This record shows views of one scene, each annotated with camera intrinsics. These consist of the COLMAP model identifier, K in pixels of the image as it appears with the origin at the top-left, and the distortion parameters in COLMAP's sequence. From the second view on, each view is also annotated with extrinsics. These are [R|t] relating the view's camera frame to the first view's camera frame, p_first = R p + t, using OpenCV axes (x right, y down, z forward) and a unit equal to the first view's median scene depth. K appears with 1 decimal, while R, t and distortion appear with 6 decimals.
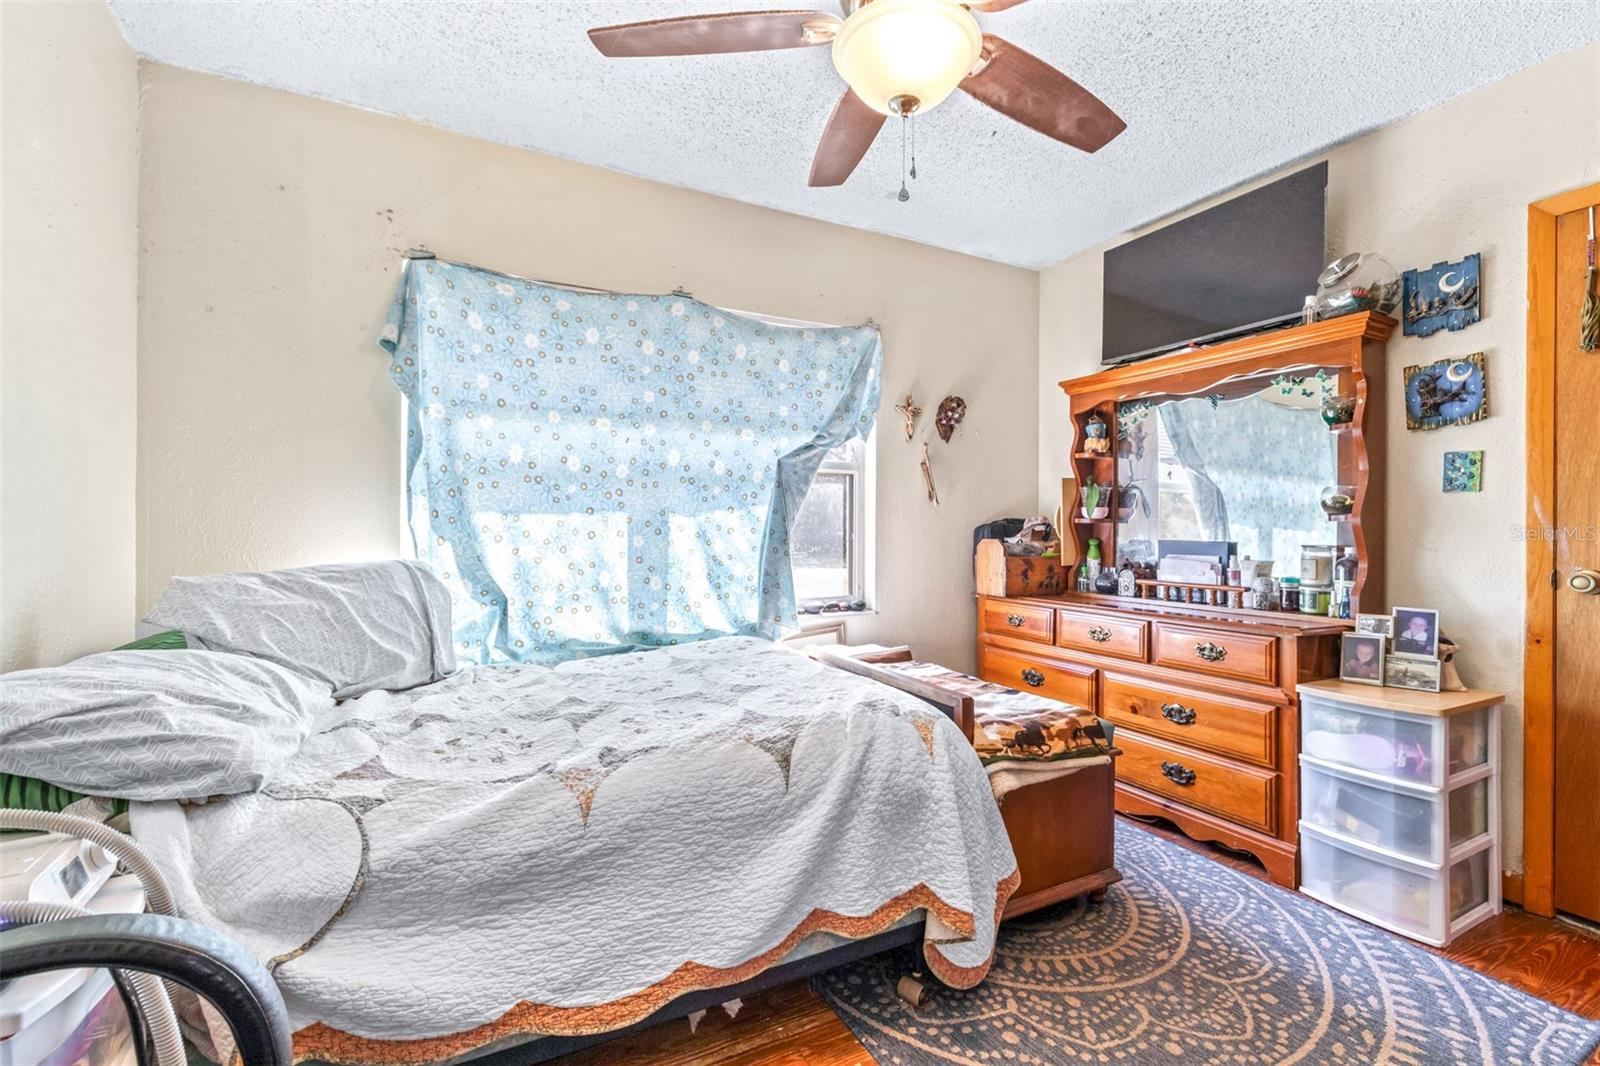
lens RADIAL K [[692.8, 0, 805.3], [0, 692.8, 534.9], [0, 0, 1]] dist [0.000169, -0.000353]
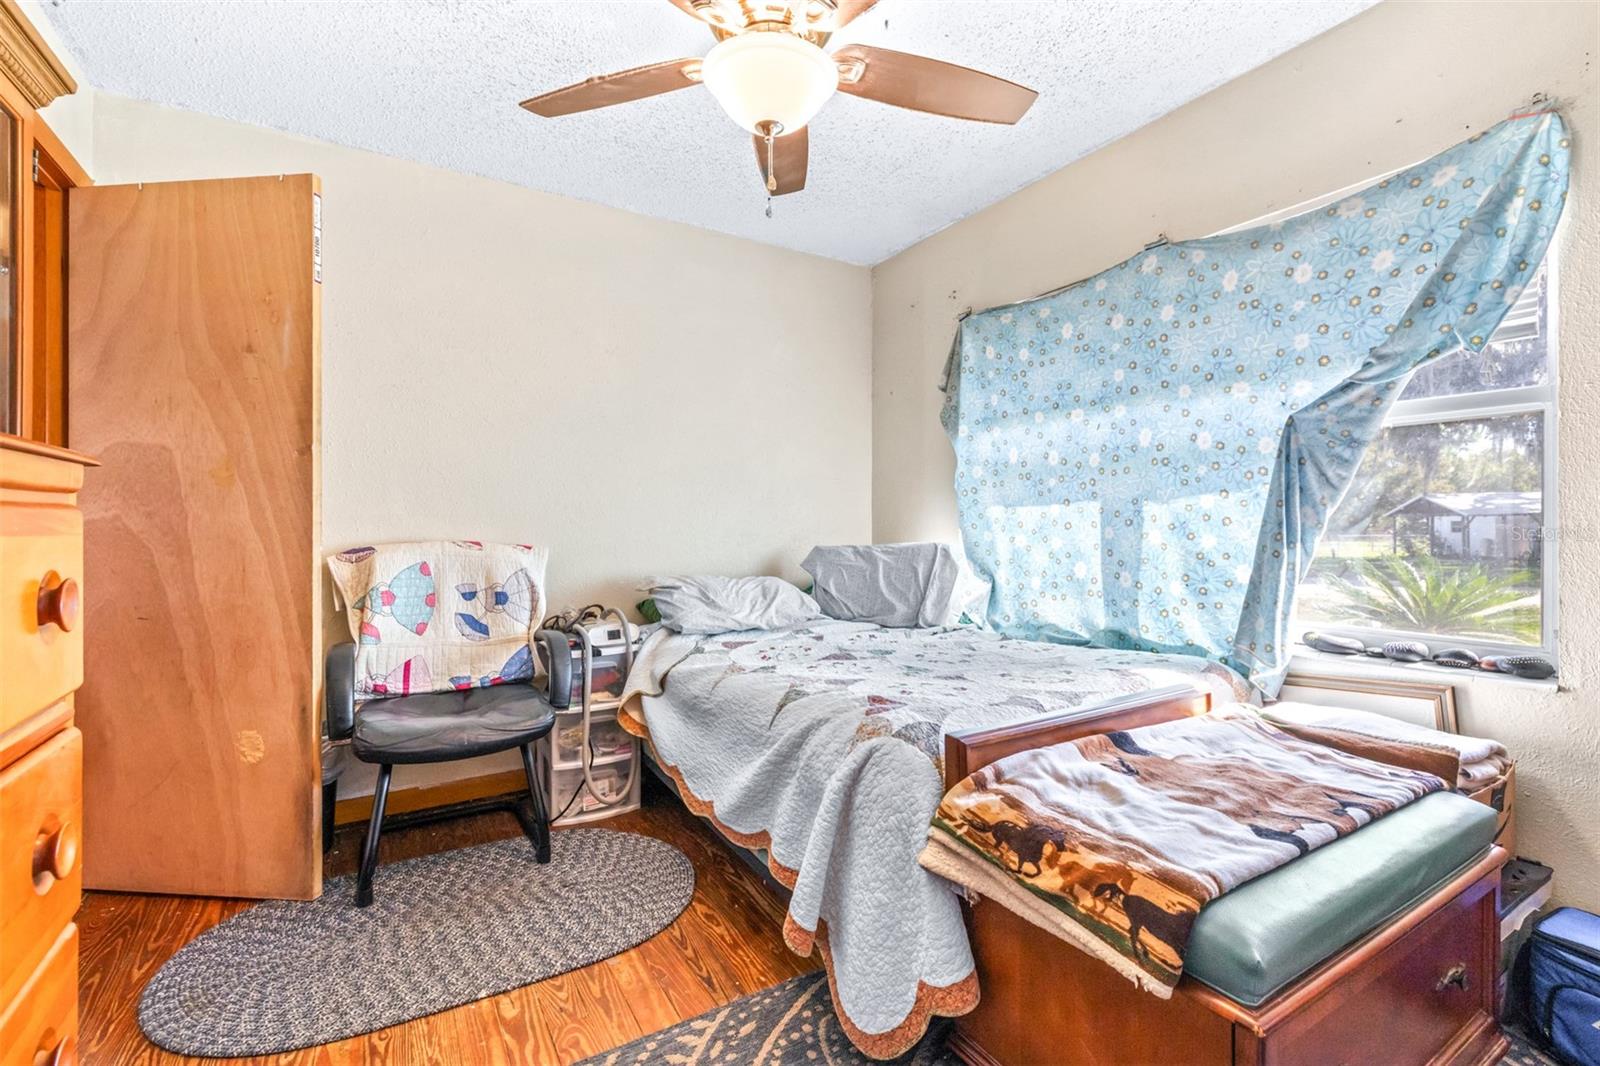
lens RADIAL K [[692.8, 0, 804.2], [0, 692.8, 523.0], [0, 0, 1]] dist [0.000169, -0.000353]
pose [[0.068000, -0.001815, -0.997684, 0.660950], [-0.007478, 0.999969, -0.002329, 0.001402], [0.997657, 0.007619, 0.067984, 0.523941]]
